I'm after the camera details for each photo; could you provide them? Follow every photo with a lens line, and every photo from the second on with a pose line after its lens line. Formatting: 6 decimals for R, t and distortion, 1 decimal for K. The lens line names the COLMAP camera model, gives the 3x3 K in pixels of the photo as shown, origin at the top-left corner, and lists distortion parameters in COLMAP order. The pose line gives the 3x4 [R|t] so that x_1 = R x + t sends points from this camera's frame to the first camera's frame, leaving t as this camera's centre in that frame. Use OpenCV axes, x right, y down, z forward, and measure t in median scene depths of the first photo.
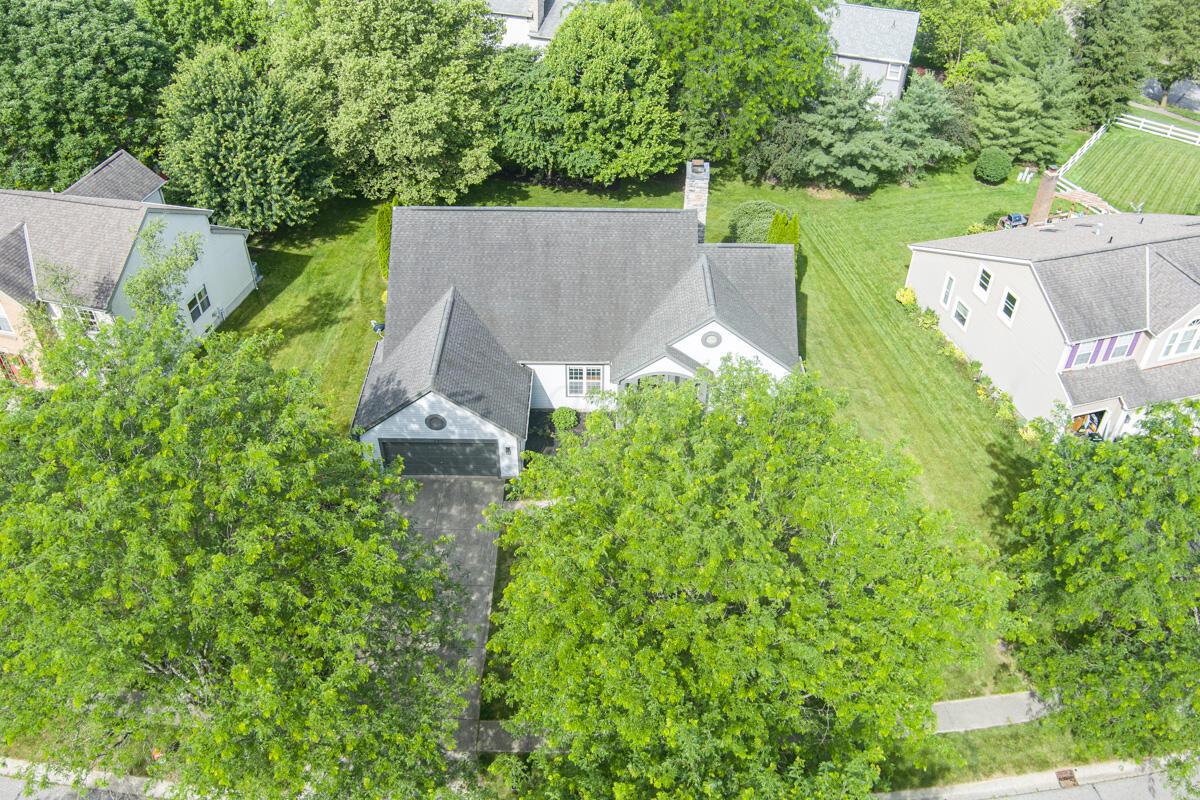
lens RADIAL K [[1004.5, 0, 598.4], [0, 1004.5, 415.5], [0, 0, 1]] dist [-0.079727, 0.033183]
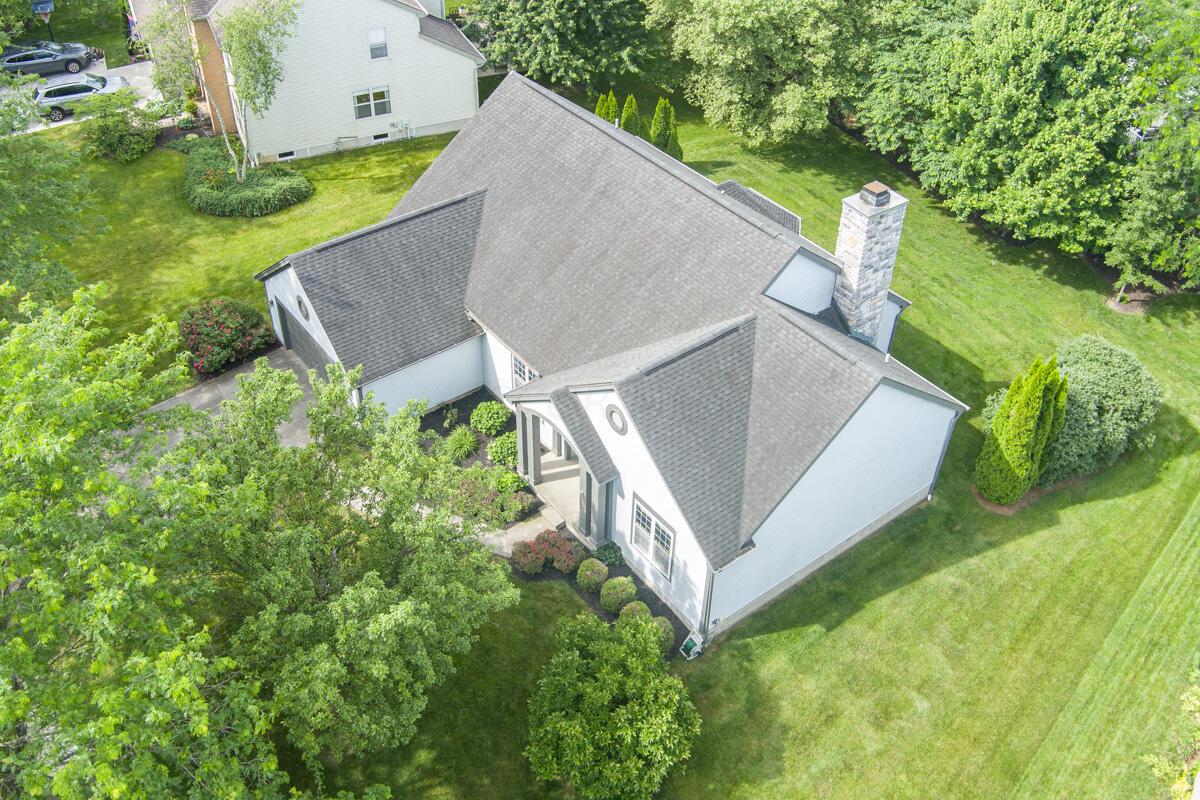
lens RADIAL K [[1004.5, 0, 598.4], [0, 1004.5, 415.5], [0, 0, 1]] dist [-0.079727, 0.033183]
pose [[0.626923, 0.534774, -0.566555, 0.336624], [-0.518427, 0.829186, 0.209006, -0.152640], [0.581551, 0.162687, 0.797077, 0.403082]]
